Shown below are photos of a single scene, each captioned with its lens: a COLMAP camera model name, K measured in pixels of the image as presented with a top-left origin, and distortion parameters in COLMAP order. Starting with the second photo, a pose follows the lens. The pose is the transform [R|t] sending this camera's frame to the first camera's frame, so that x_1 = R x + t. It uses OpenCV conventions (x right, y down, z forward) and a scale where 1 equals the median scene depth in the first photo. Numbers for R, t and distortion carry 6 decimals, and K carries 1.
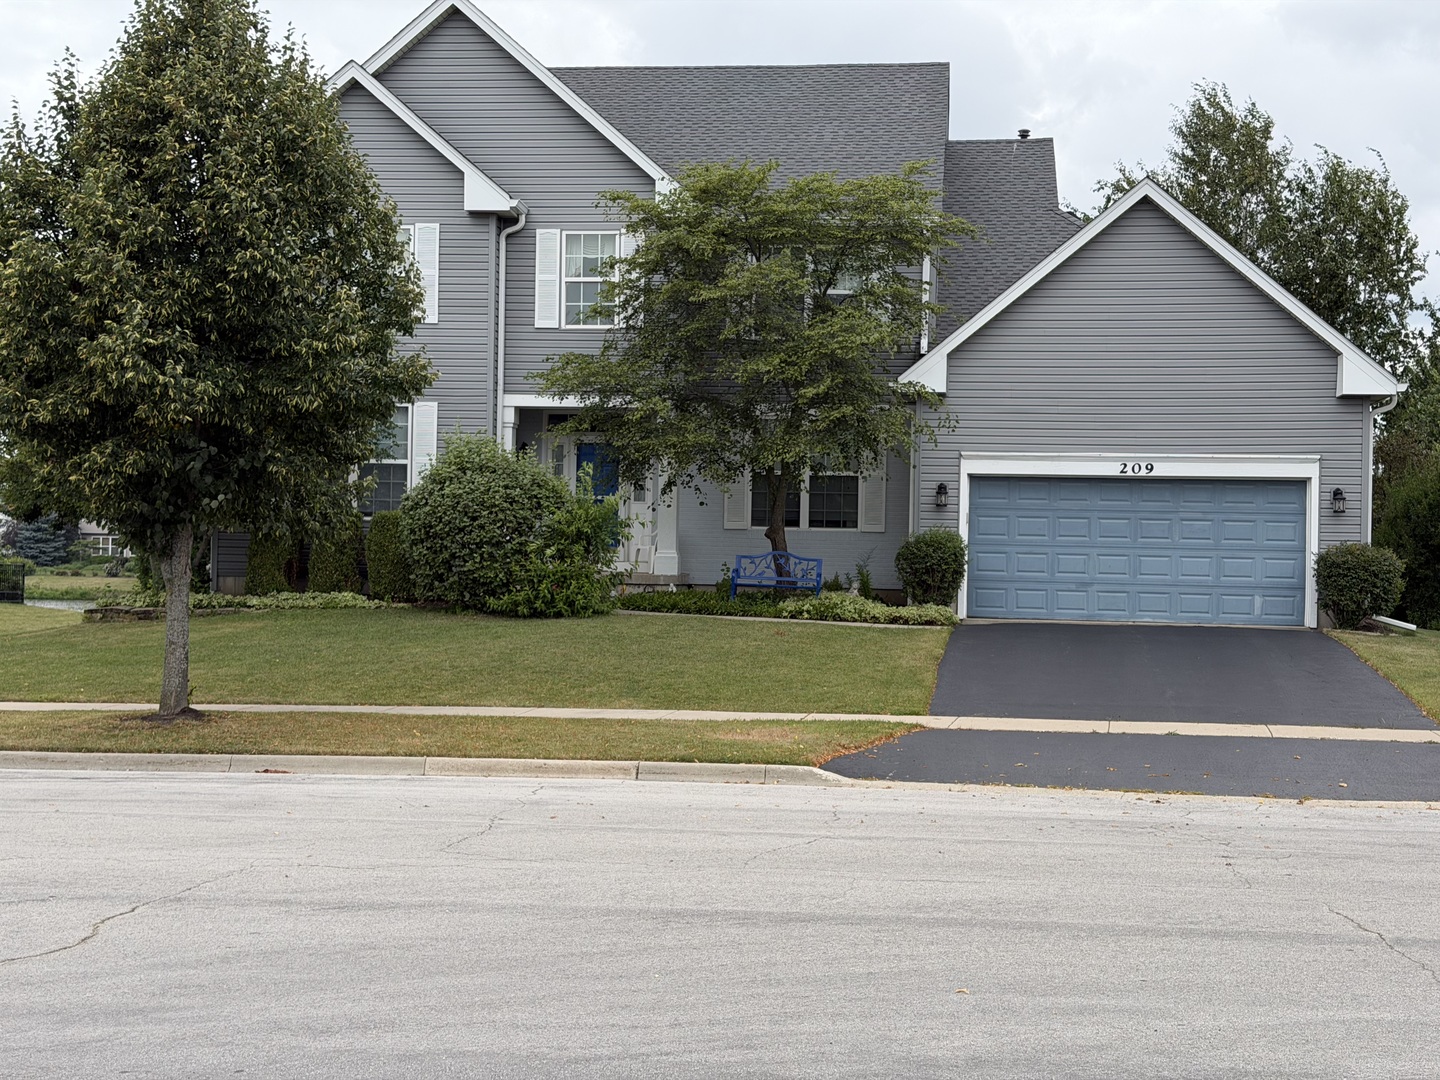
lens RADIAL K [[1994.5, 0, 720.0], [0, 1994.5, 540.0], [0, 0, 1]] dist [-0.017001, 0.008395]
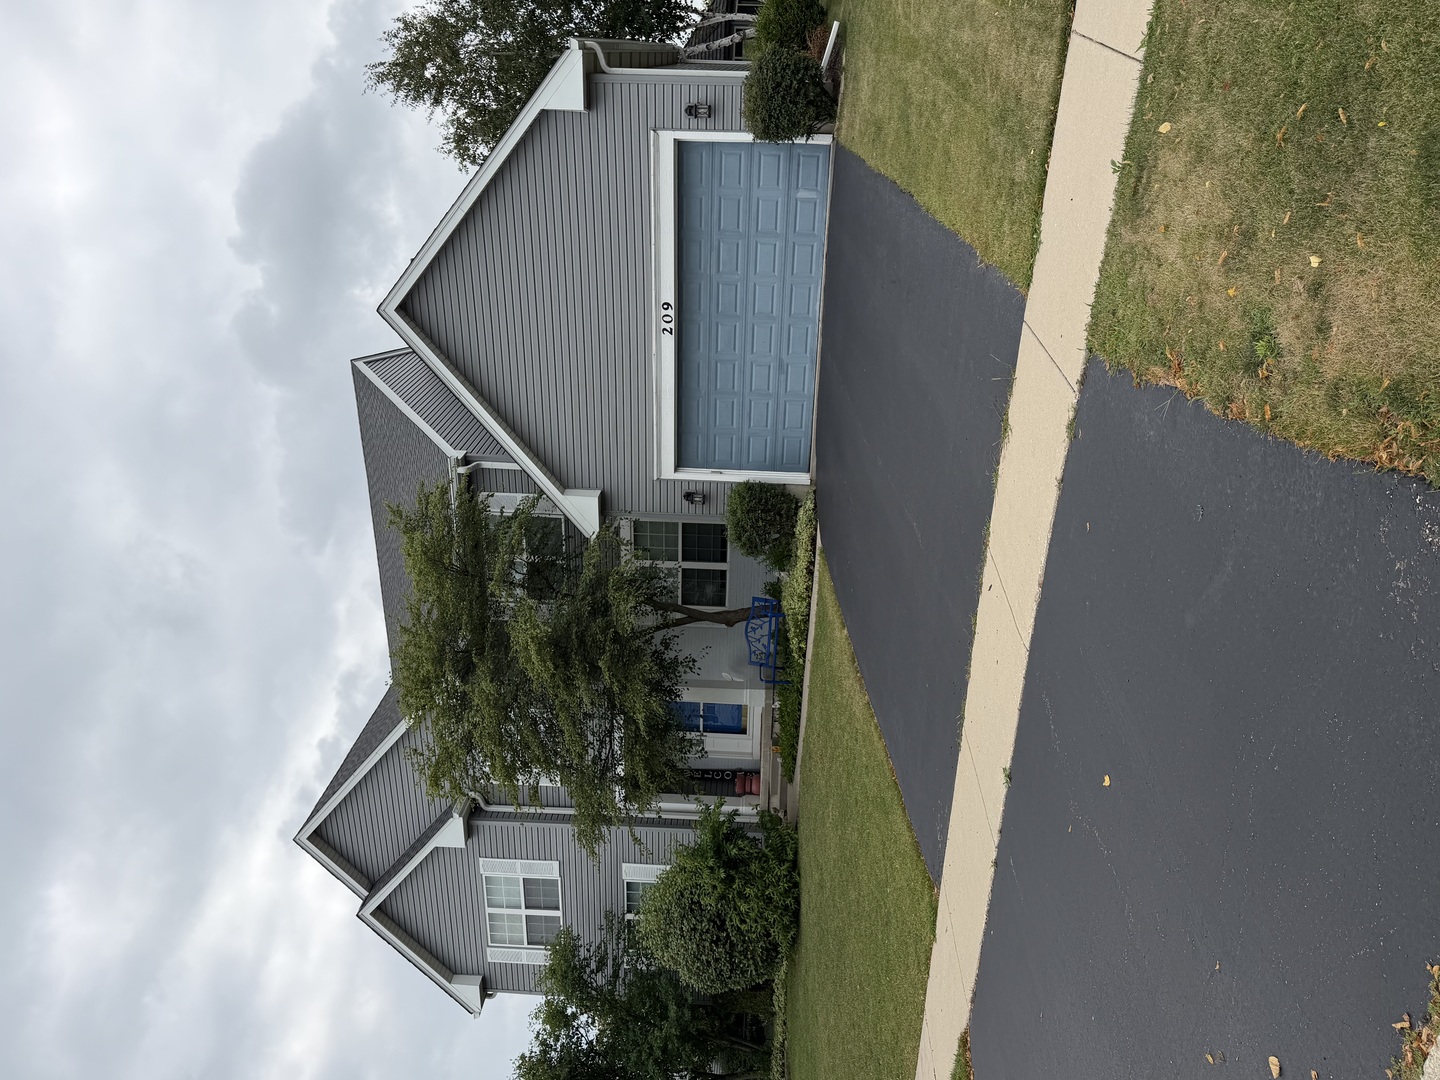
lens RADIAL K [[1089.0, 0, 720.0], [0, 1089.0, 540.0], [0, 0, 1]] dist [0.004675, -0.000627]
pose [[0.006213, -0.953221, -0.302209, 0.267665], [0.999357, 0.016594, -0.031795, 0.010182], [0.035323, -0.301817, 0.952711, 0.438656]]
